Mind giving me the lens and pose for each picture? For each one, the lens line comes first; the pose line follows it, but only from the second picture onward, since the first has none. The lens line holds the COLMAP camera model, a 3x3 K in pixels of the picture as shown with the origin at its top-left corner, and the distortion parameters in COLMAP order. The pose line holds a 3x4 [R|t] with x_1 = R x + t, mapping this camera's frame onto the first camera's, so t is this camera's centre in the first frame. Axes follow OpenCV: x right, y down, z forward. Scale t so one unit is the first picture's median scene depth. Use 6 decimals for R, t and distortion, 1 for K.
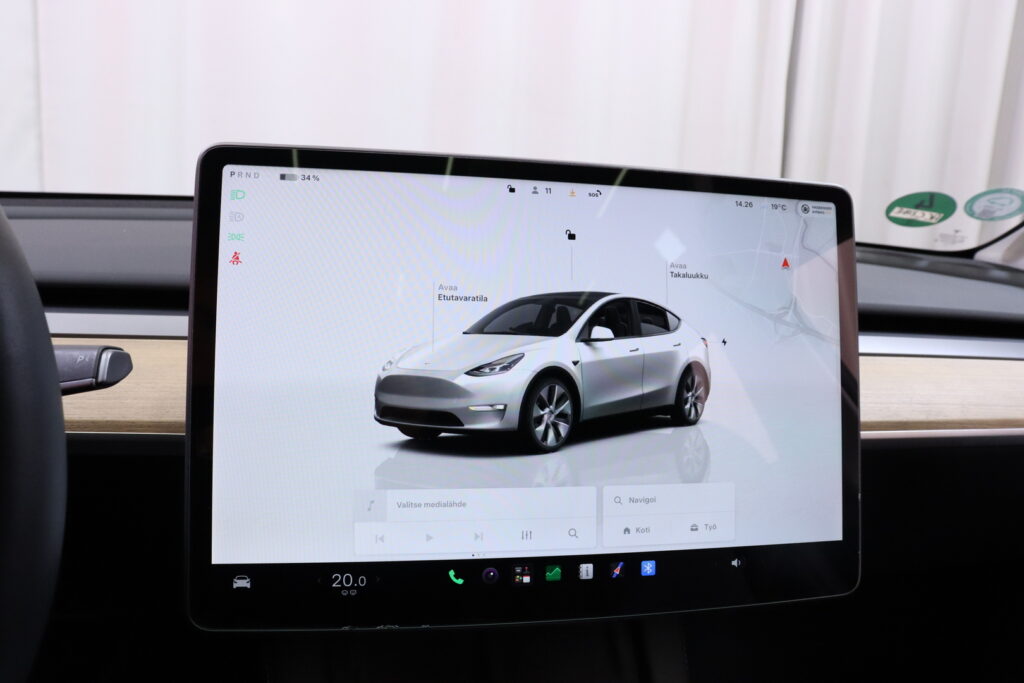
lens RADIAL K [[839.6, 0, 512.0], [0, 839.6, 341.5], [0, 0, 1]] dist [-0.188216, 0.190864]
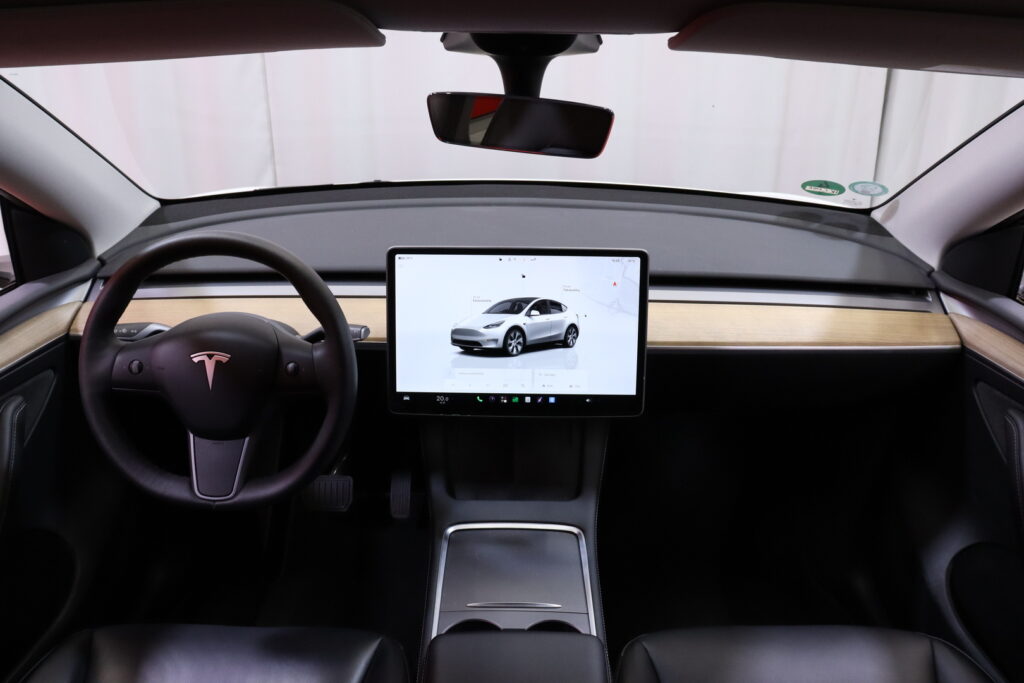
lens RADIAL K [[839.6, 0, 512.0], [0, 839.6, 341.5], [0, 0, 1]] dist [-0.188216, 0.190864]
pose [[0.973931, 0.041968, -0.222929, 0.640628], [0.008918, 0.974894, 0.222489, -0.519997], [0.226670, -0.218677, 0.949105, -1.580489]]
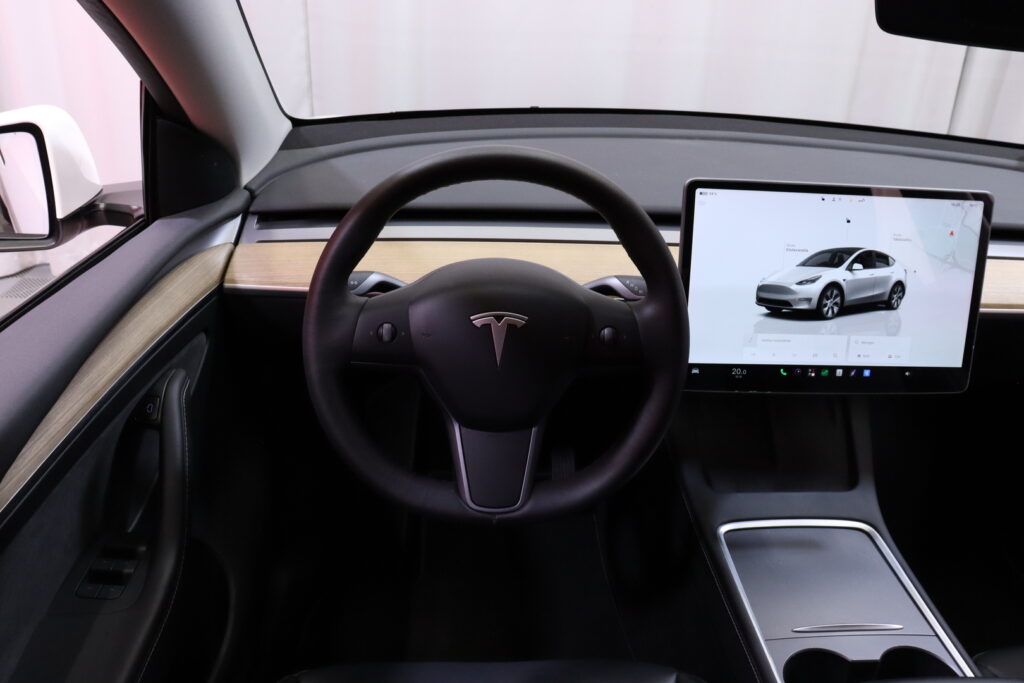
lens RADIAL K [[839.6, 0, 512.0], [0, 839.6, 341.5], [0, 0, 1]] dist [-0.188216, 0.190864]
pose [[0.985076, 0.059568, -0.161482, -0.424221], [-0.013016, 0.961296, 0.275210, -0.395901], [0.171626, -0.269001, 0.947725, -1.211701]]
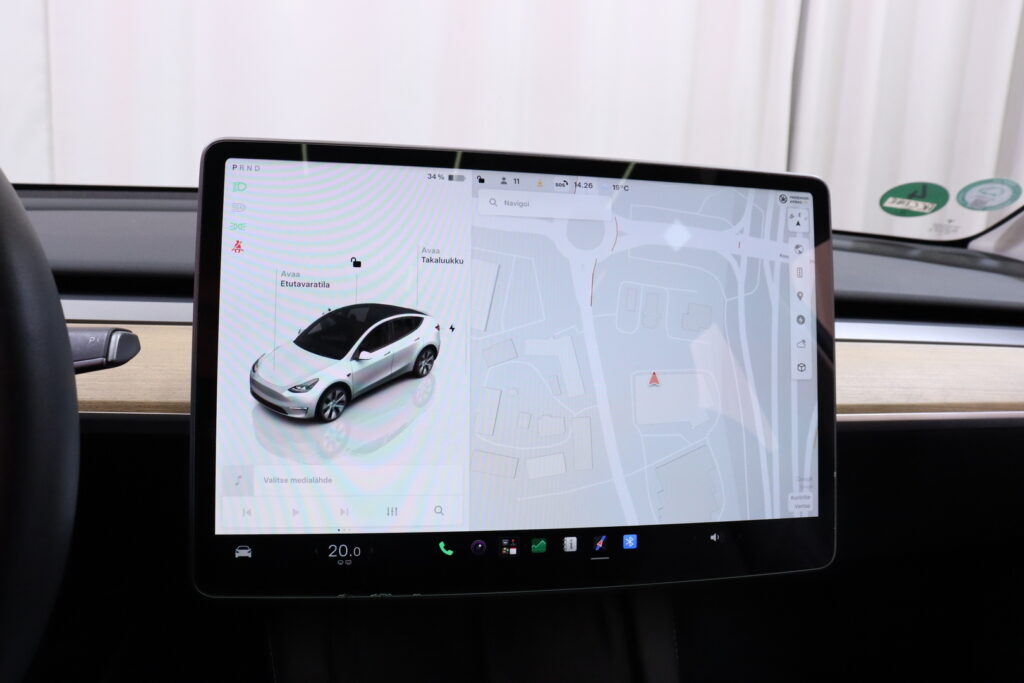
lens RADIAL K [[839.6, 0, 512.0], [0, 839.6, 341.5], [0, 0, 1]] dist [-0.188216, 0.190864]
pose [[0.999938, -0.000155, -0.011148, 0.027155], [0.000275, 0.999943, 0.010699, 0.008900], [0.011146, -0.010701, 0.999881, -0.052012]]
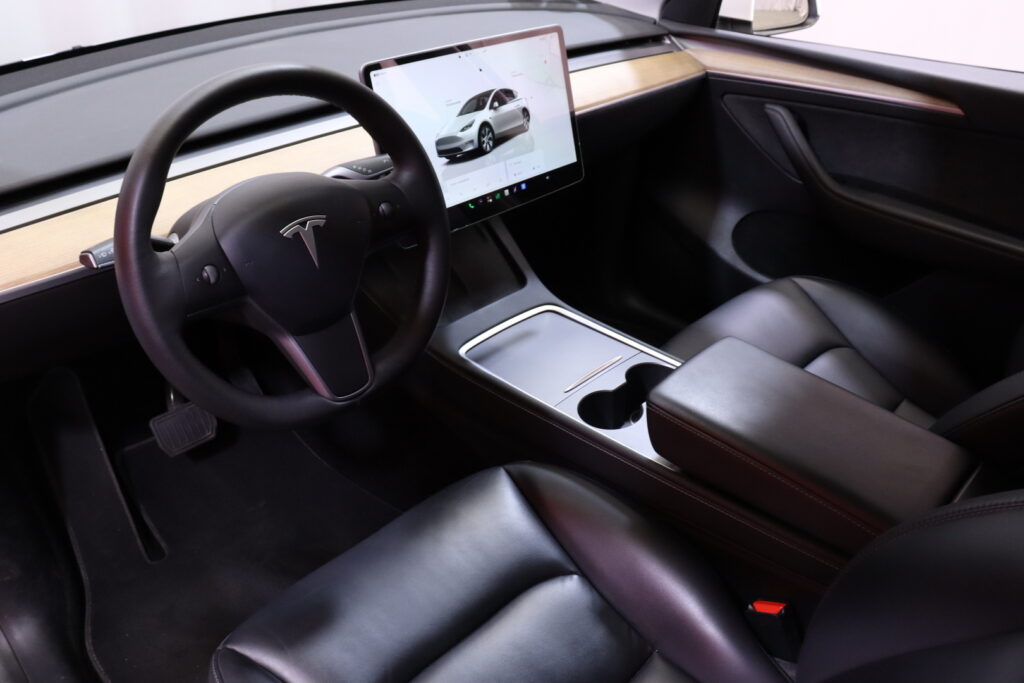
lens RADIAL K [[839.6, 0, 512.0], [0, 839.6, 341.5], [0, 0, 1]] dist [-0.188216, 0.190864]
pose [[0.839265, -0.331628, 0.430879, -1.236622], [0.134609, 0.894520, 0.426280, -0.452918], [-0.526797, -0.299761, 0.795379, -1.343625]]
